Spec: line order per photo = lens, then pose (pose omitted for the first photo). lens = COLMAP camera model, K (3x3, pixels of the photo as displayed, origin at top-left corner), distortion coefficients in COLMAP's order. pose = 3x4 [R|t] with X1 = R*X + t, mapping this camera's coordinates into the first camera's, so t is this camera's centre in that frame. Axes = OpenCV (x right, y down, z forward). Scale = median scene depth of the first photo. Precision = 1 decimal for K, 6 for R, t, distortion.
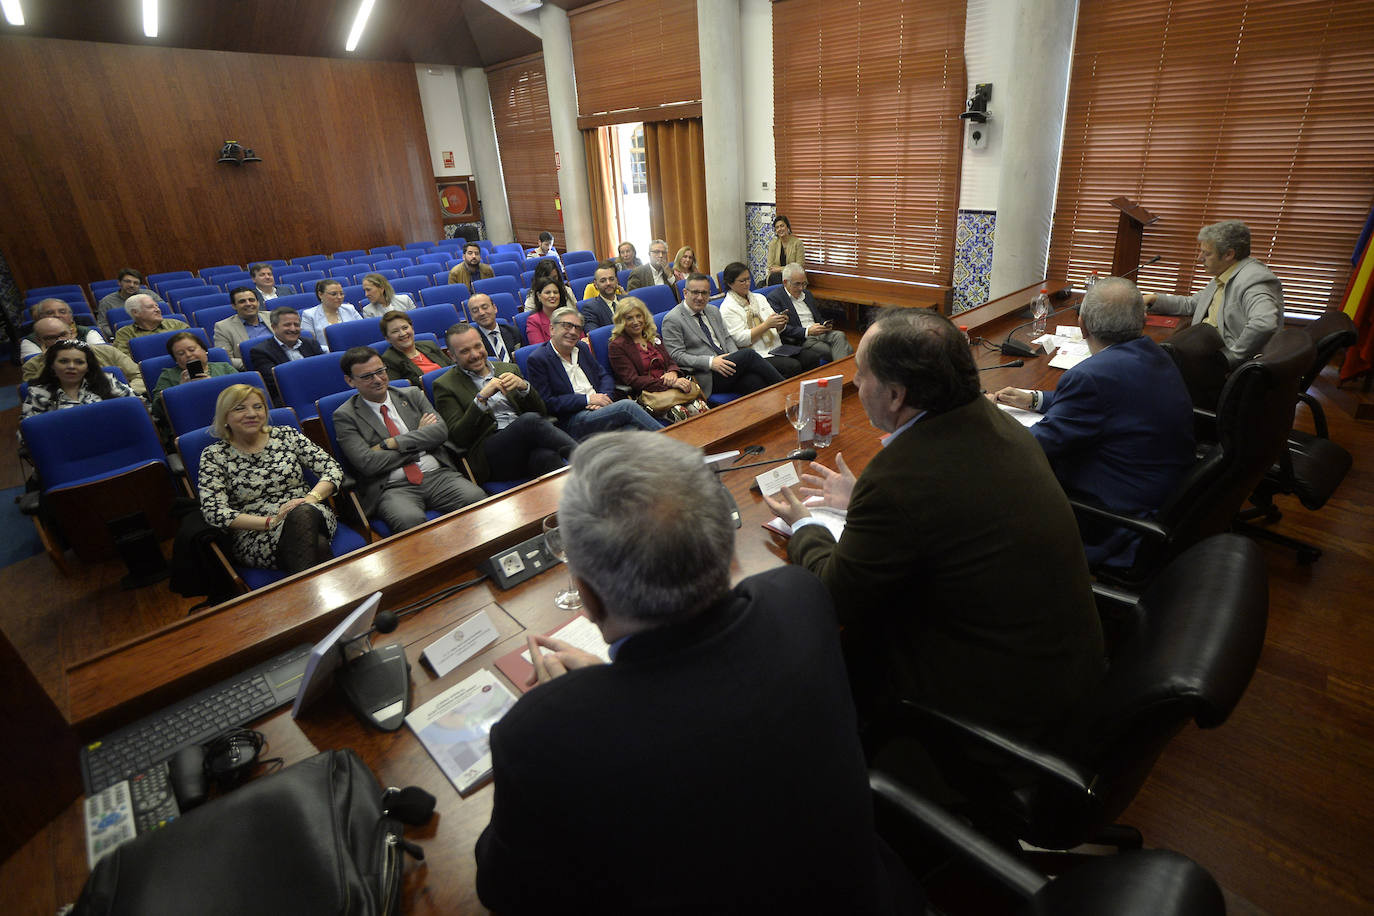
lens RADIAL K [[657.3, 0, 627.6], [0, 657.3, 451.2], [0, 0, 1]] dist [-0.065731, 0.023227]
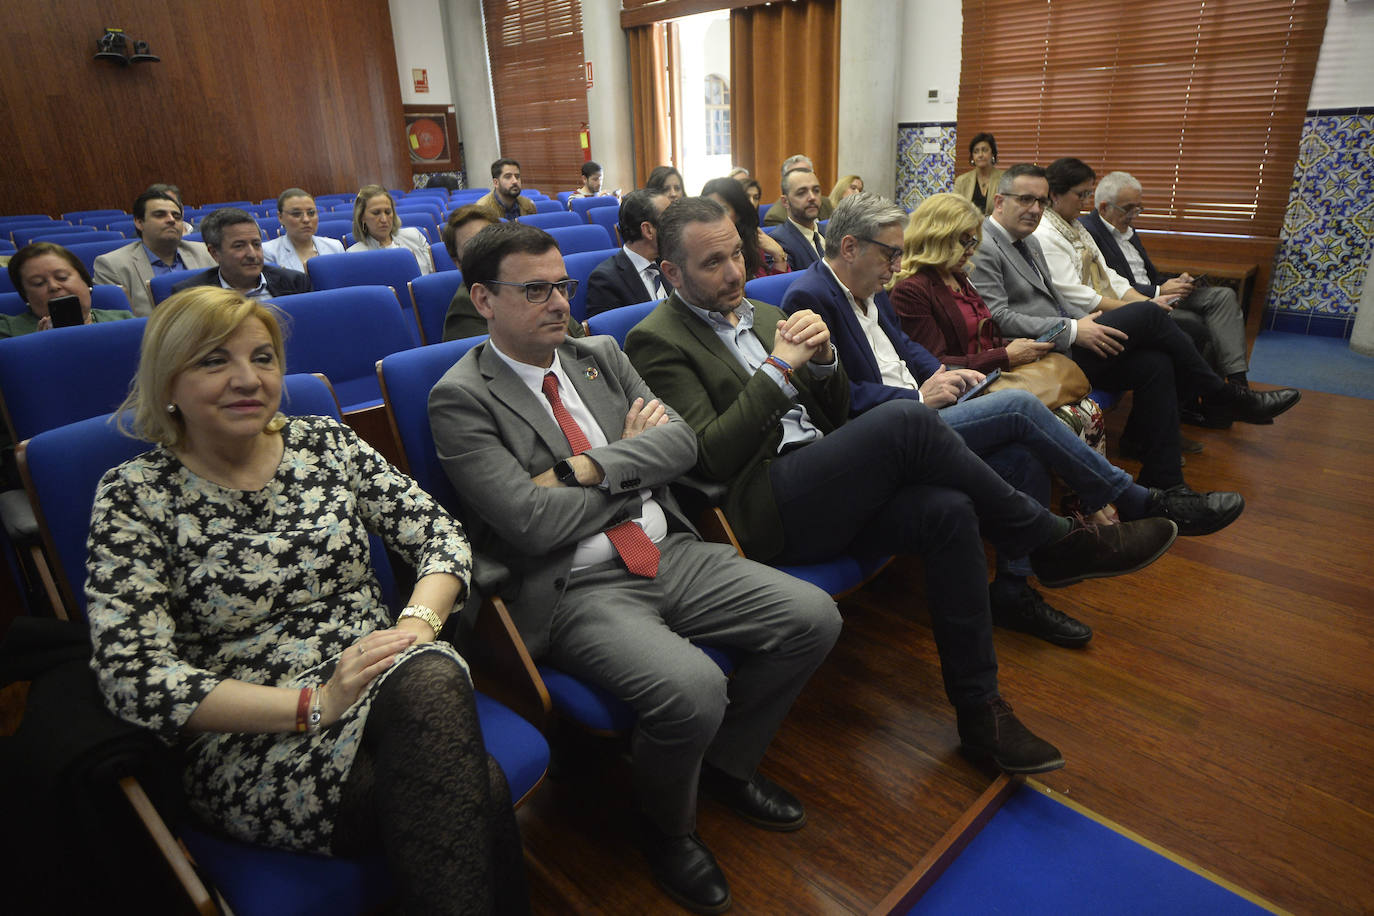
lens RADIAL K [[838.7, 0, 596.2], [0, 838.7, 472.0], [0, 0, 1]] dist [-0.047790, 0.033671]
pose [[0.999866, 0.015119, -0.006261, -0.369833], [-0.015291, 0.999481, -0.028354, 0.003601], [0.005829, 0.028446, 0.999578, 0.525837]]
